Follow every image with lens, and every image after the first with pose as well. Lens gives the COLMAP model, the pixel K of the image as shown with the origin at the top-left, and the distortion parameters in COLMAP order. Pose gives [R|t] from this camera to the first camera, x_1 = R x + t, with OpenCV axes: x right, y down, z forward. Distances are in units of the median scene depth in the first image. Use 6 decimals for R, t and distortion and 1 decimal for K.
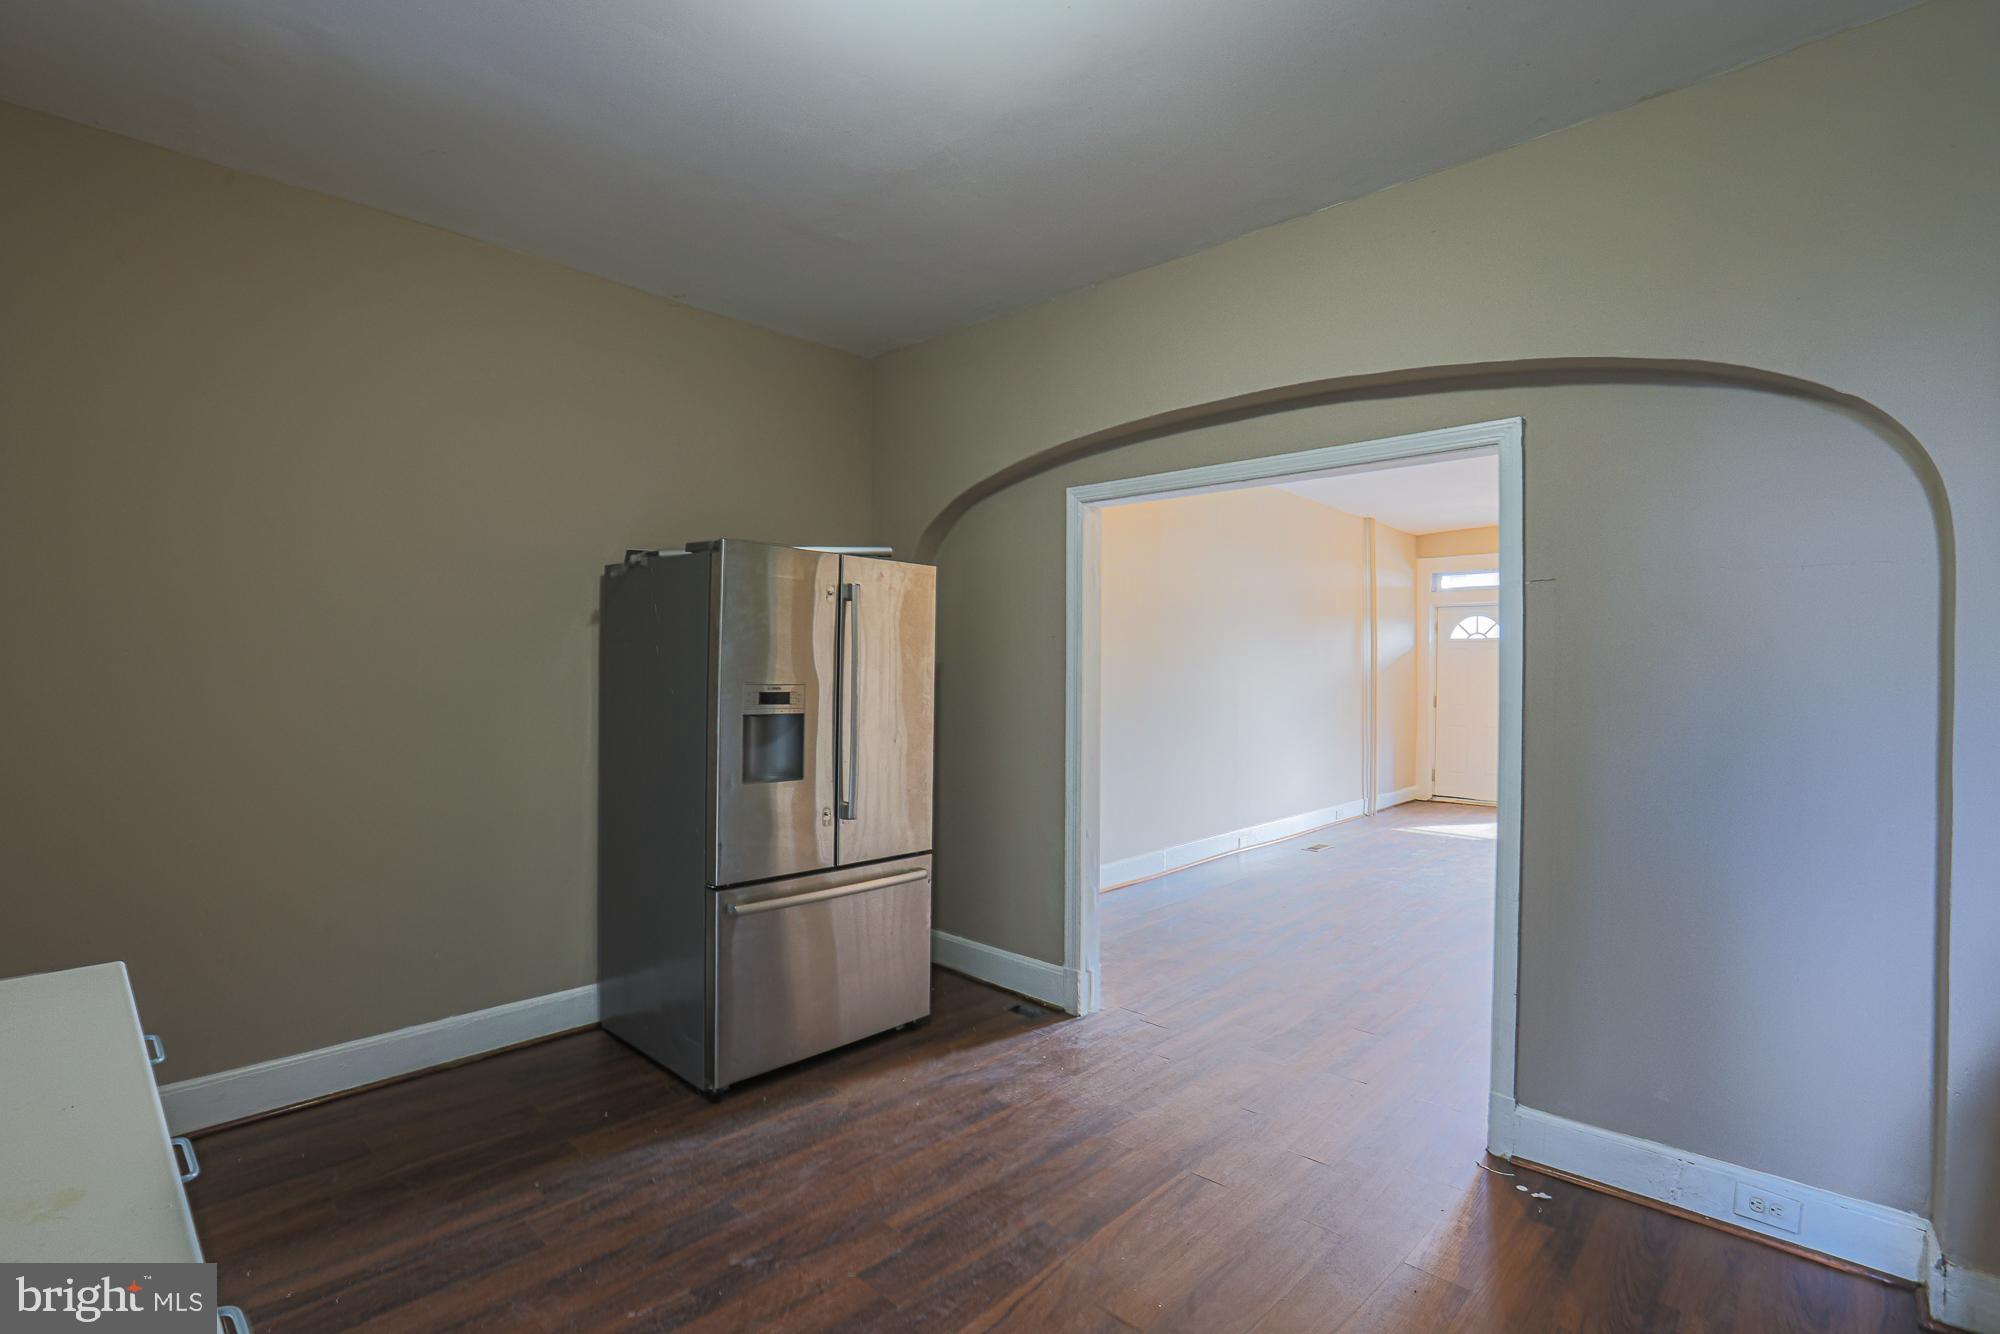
lens RADIAL K [[923.6, 0, 993.3], [0, 923.6, 670.5], [0, 0, 1]] dist [-0.053956, 0.021317]
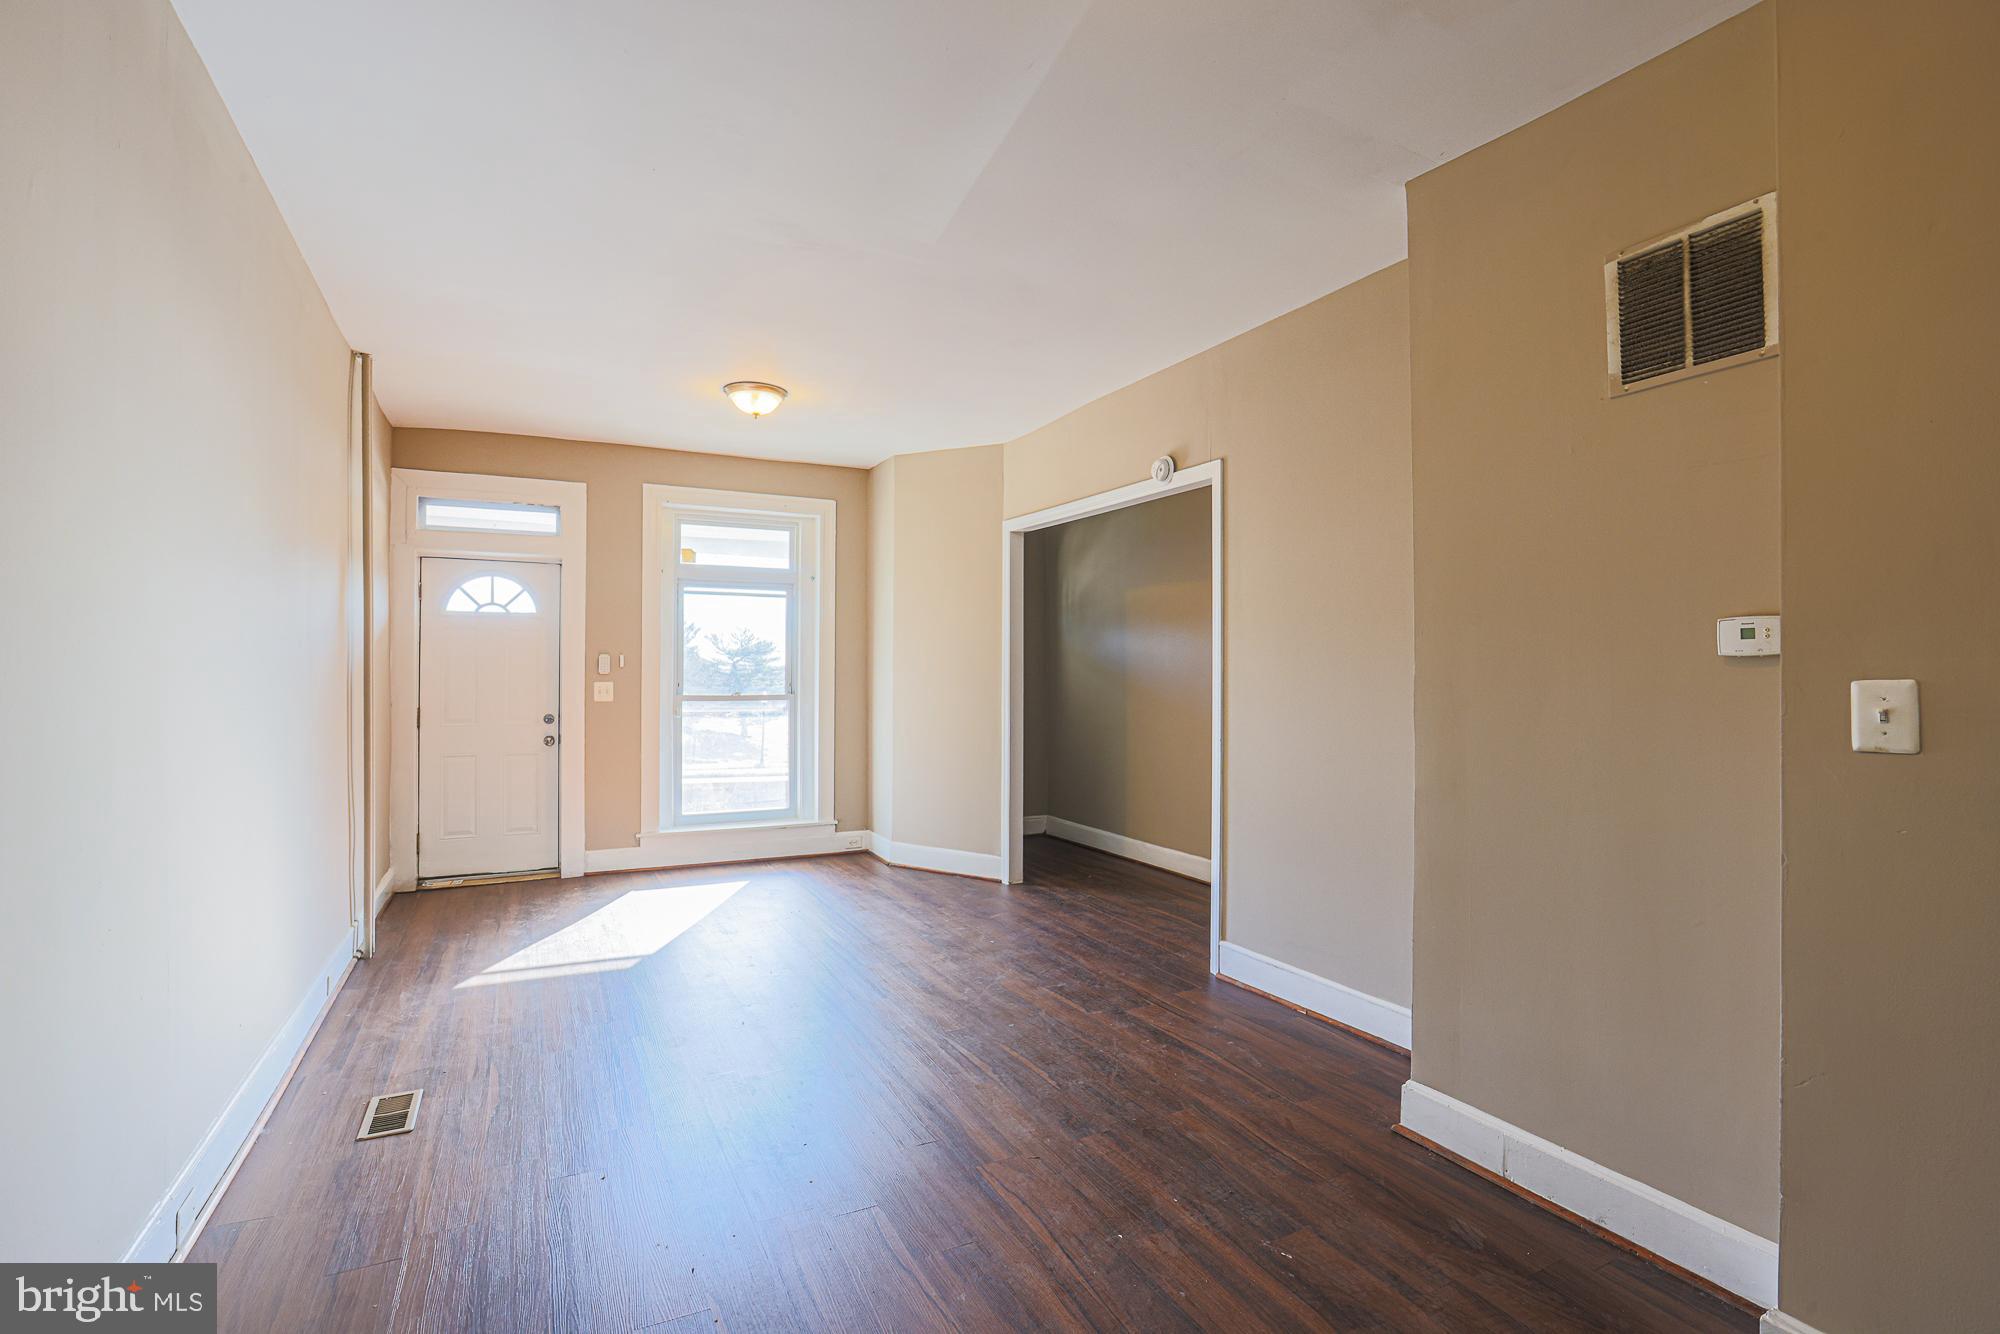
lens RADIAL K [[923.6, 0, 993.3], [0, 923.6, 670.5], [0, 0, 1]] dist [-0.053956, 0.021317]
pose [[0.322369, -0.002321, 0.946611, 0.199023], [-0.002347, 0.999992, 0.003251, 0.005667], [-0.946611, -0.003270, 0.322361, 1.742843]]
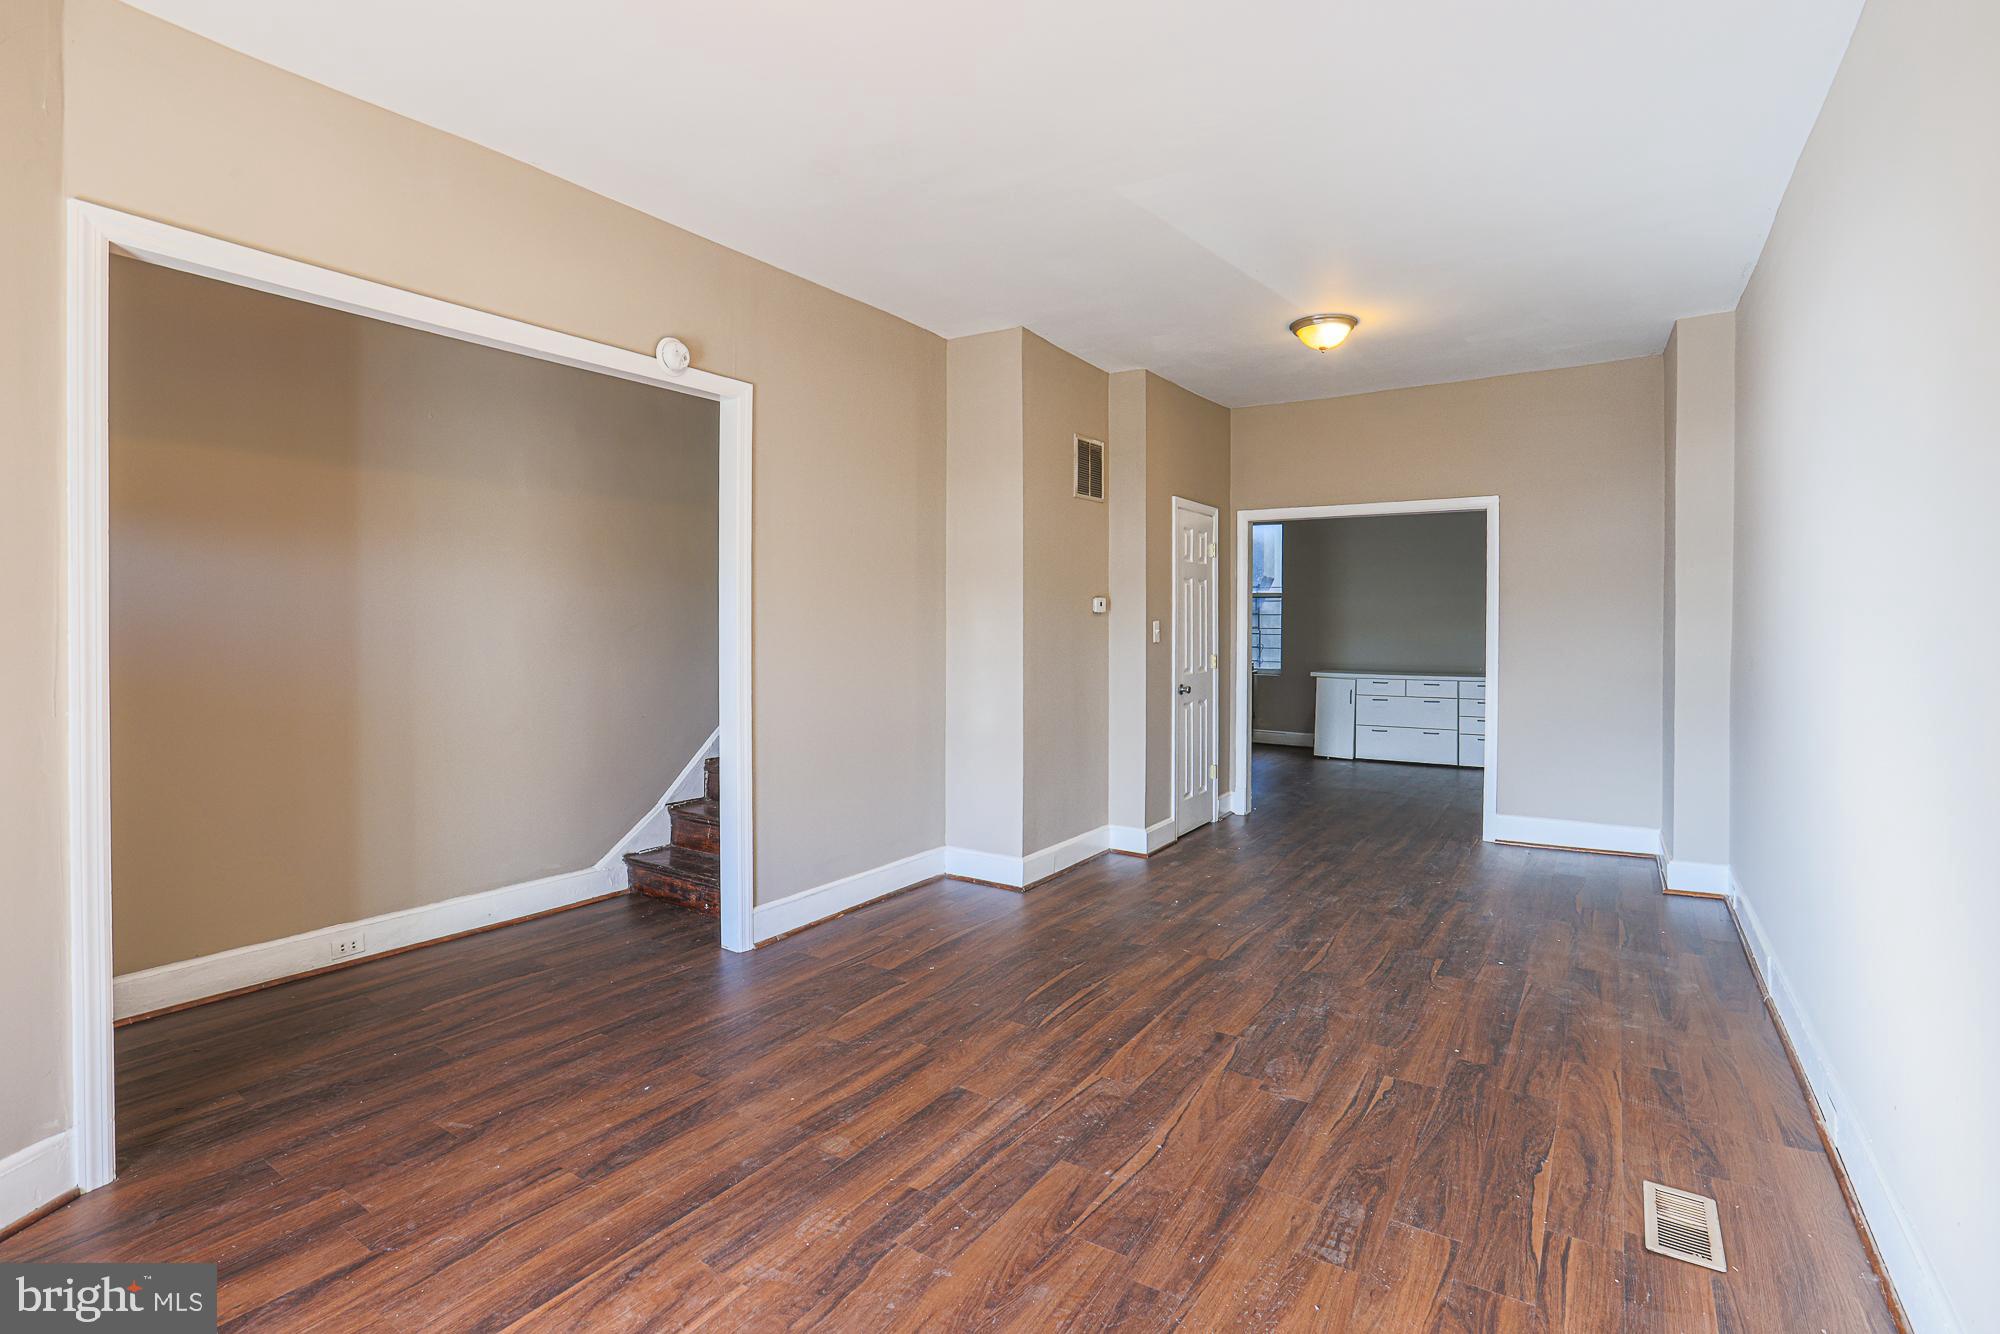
lens RADIAL K [[943.2, 0, 1021.4], [0, 943.2, 608.0], [0, 0, 1]] dist [-0.054619, 0.022989]
pose [[-0.981226, -0.007871, -0.192703, 1.679883], [-0.005613, 0.999909, -0.012258, 0.012617], [0.192782, -0.010947, -0.981181, 3.414661]]
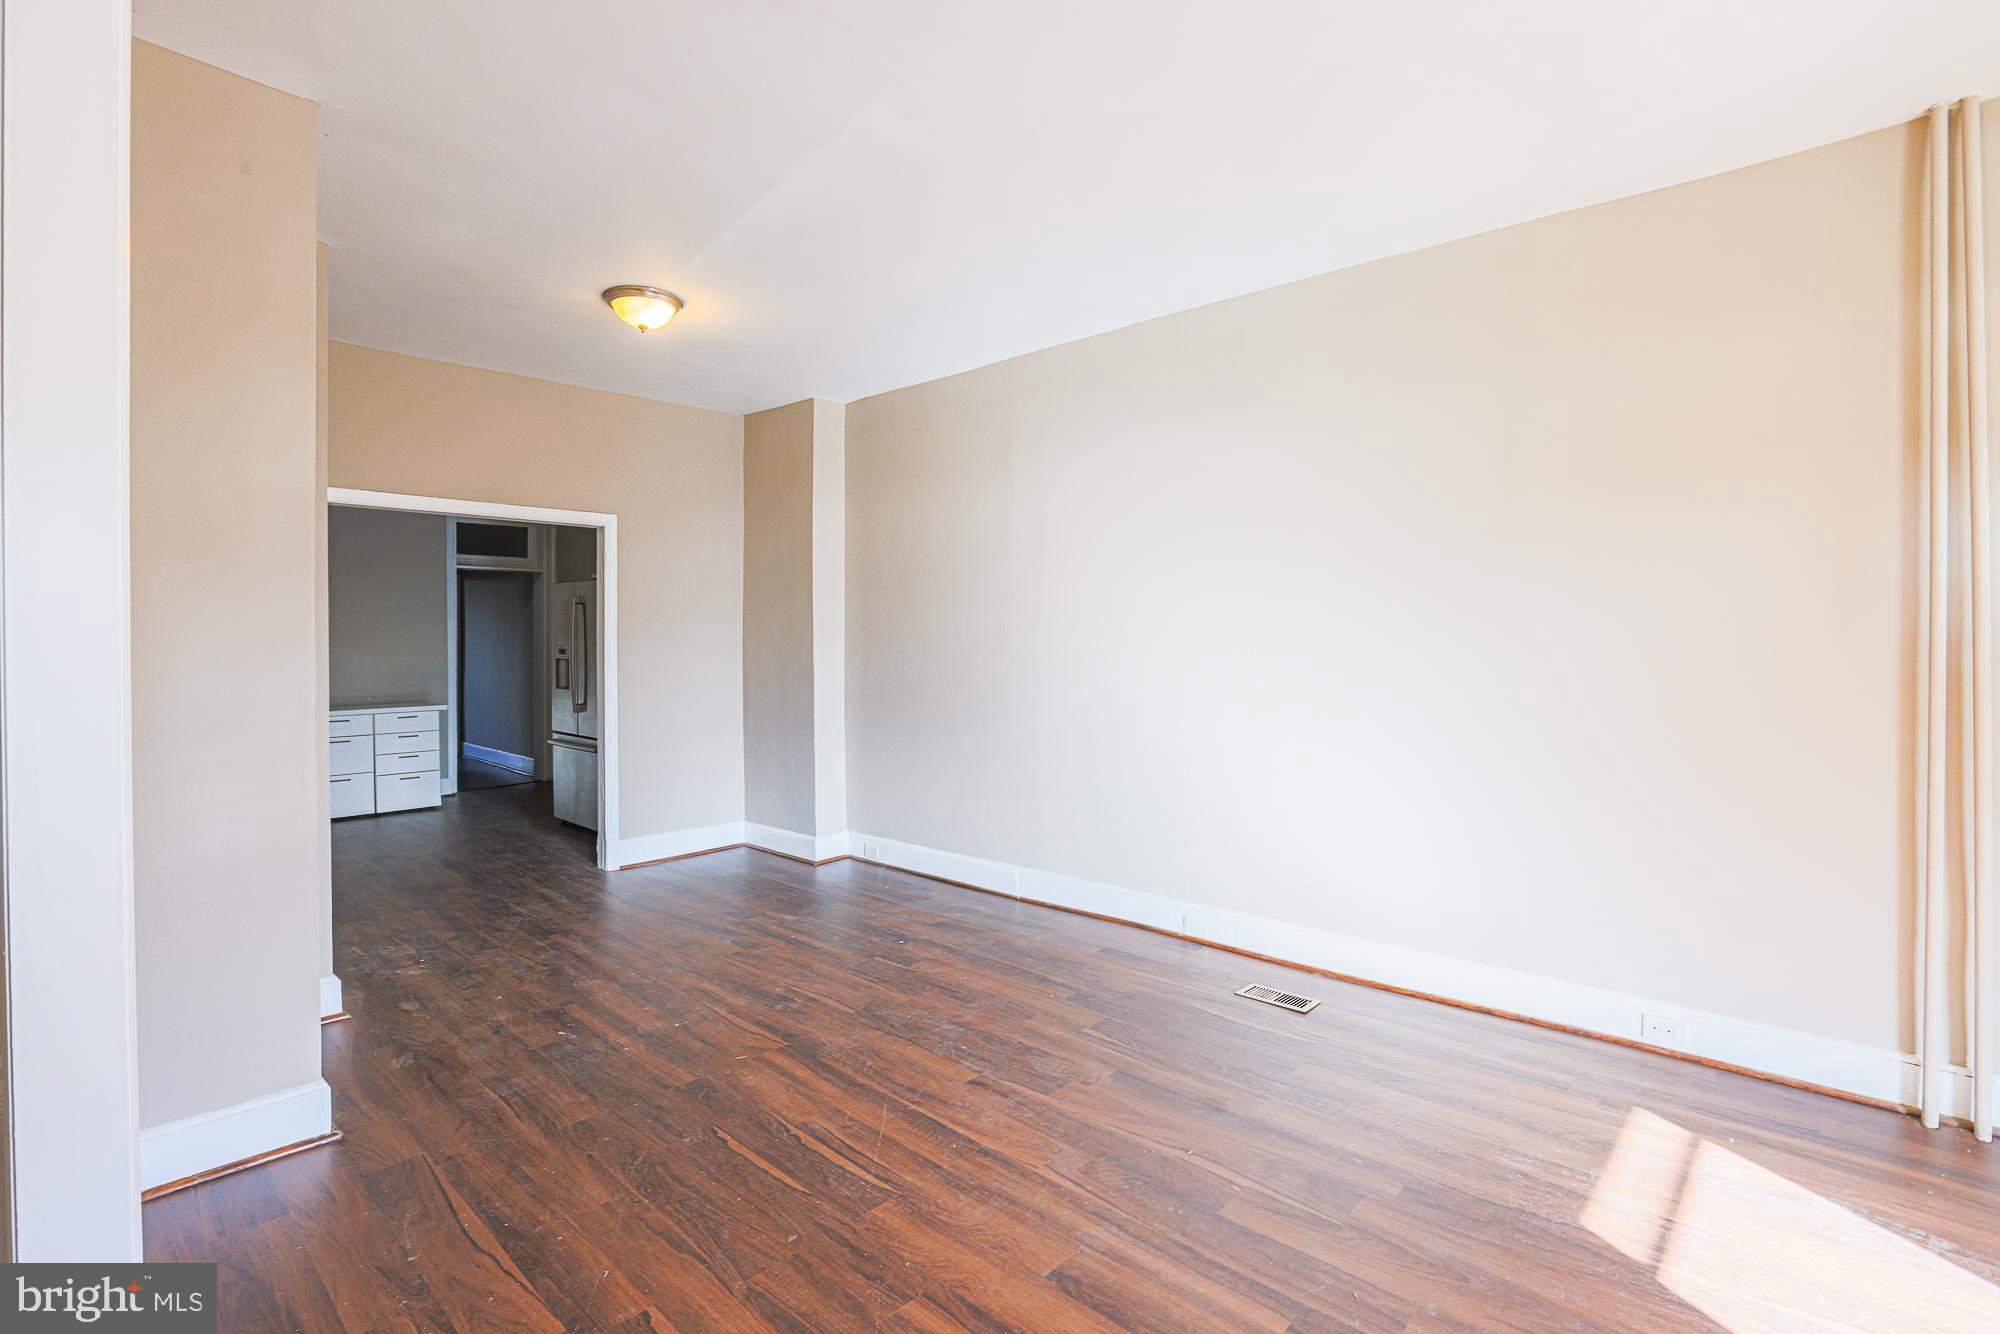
lens RADIAL K [[919.2, 0, 1013.9], [0, 919.2, 626.3], [0, 0, 1]] dist [-0.056131, 0.021818]
pose [[0.028623, -0.022526, -0.999336, 2.295687], [-0.000444, 0.999746, -0.022548, 0.016219], [0.999590, 0.001089, 0.028606, 2.325025]]
